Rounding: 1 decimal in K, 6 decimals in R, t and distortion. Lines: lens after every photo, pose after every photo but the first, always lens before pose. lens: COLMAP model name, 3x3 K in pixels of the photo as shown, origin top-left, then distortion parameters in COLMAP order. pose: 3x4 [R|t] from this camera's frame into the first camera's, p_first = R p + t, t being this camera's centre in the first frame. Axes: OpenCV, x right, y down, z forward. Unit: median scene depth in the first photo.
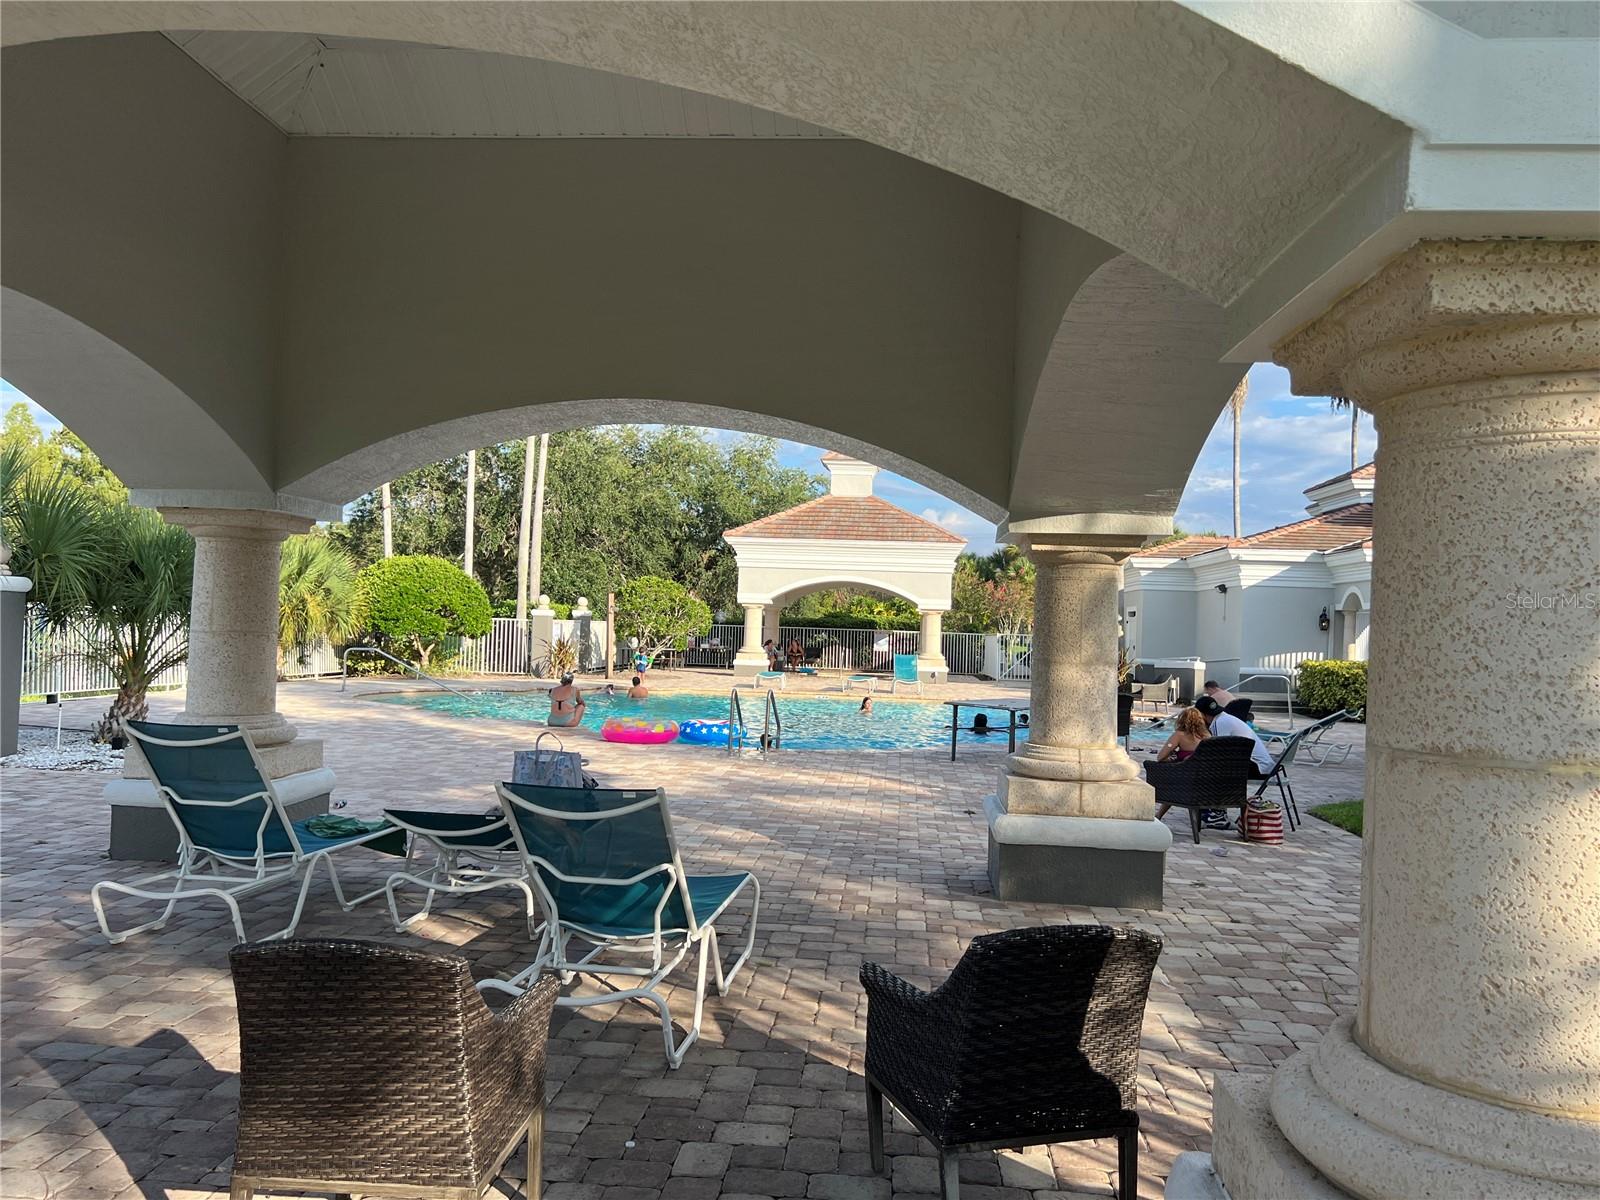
lens RADIAL K [[1215.5, 0, 809.4], [0, 1215.5, 593.8], [0, 0, 1]] dist [0.058133, -0.068284]
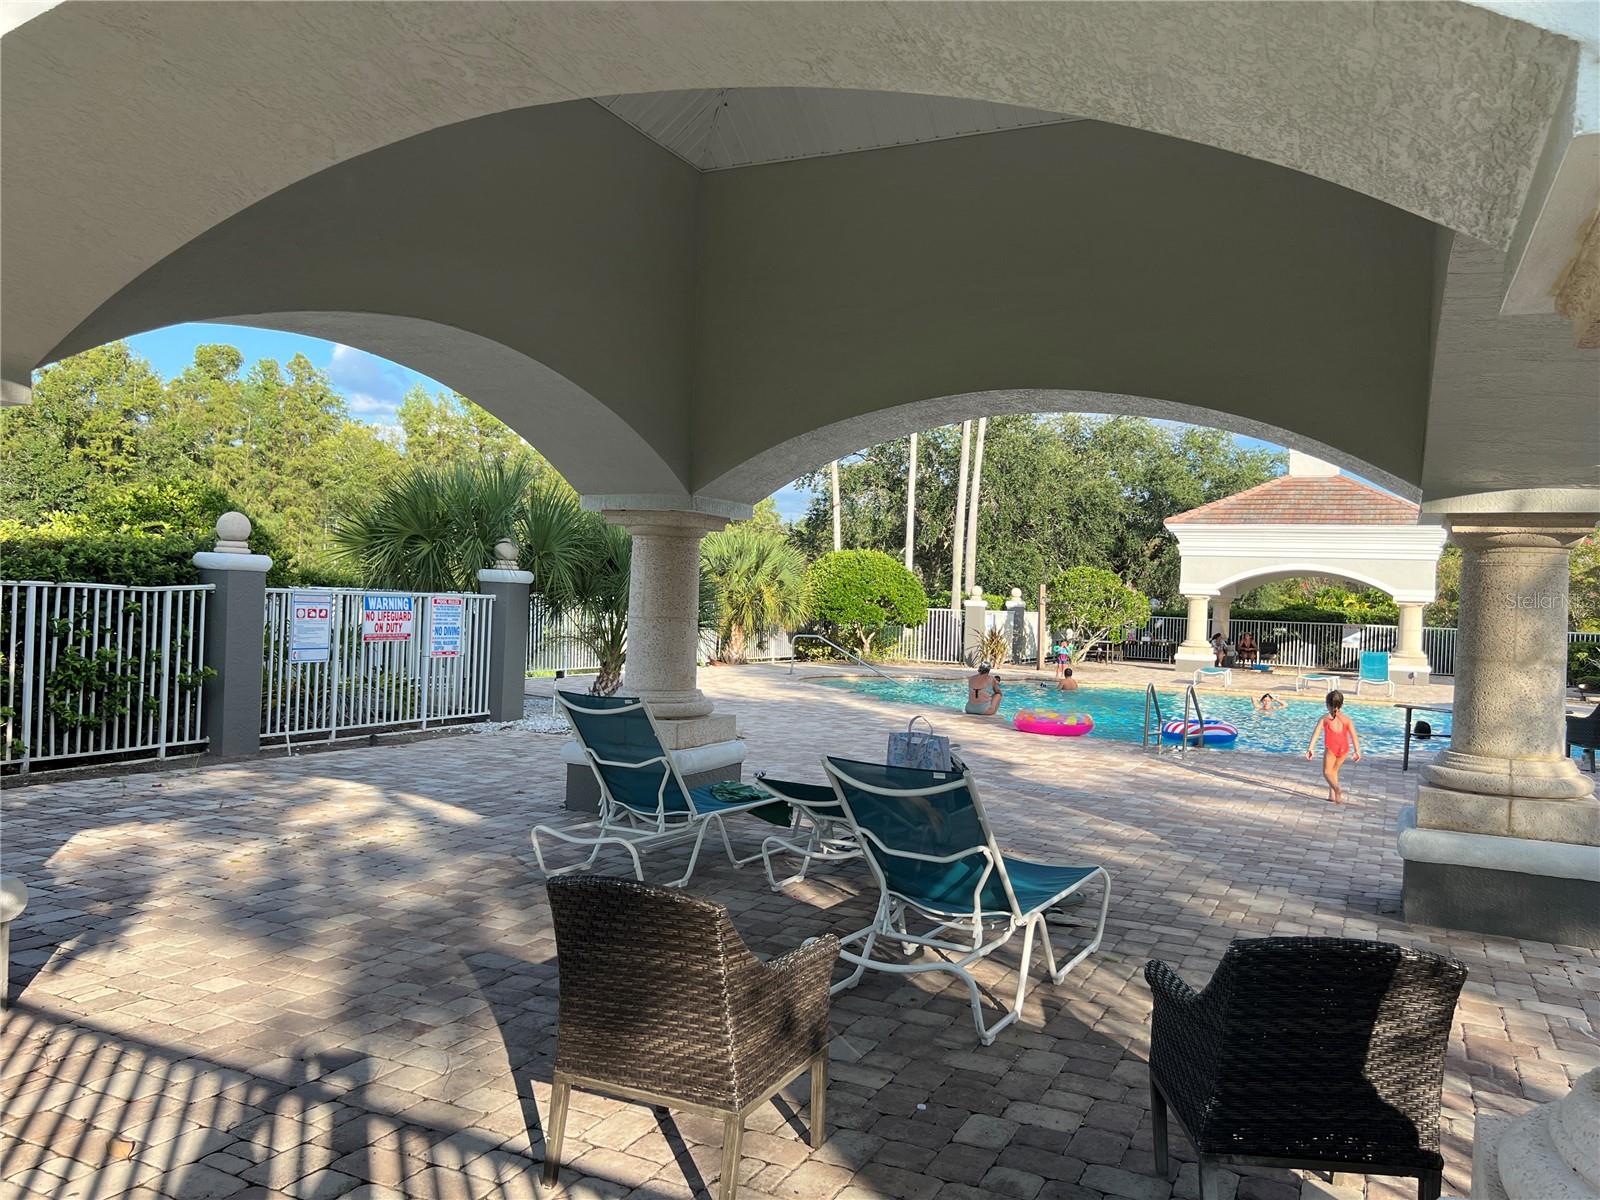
lens RADIAL K [[1215.5, 0, 797.5], [0, 1215.5, 599.7], [0, 0, 1]] dist [0.058133, -0.068284]
pose [[0.930500, 0.002667, -0.366281, 0.112374], [0.001758, 0.999929, 0.011747, 0.002381], [0.366287, -0.011574, 0.930430, -0.007029]]
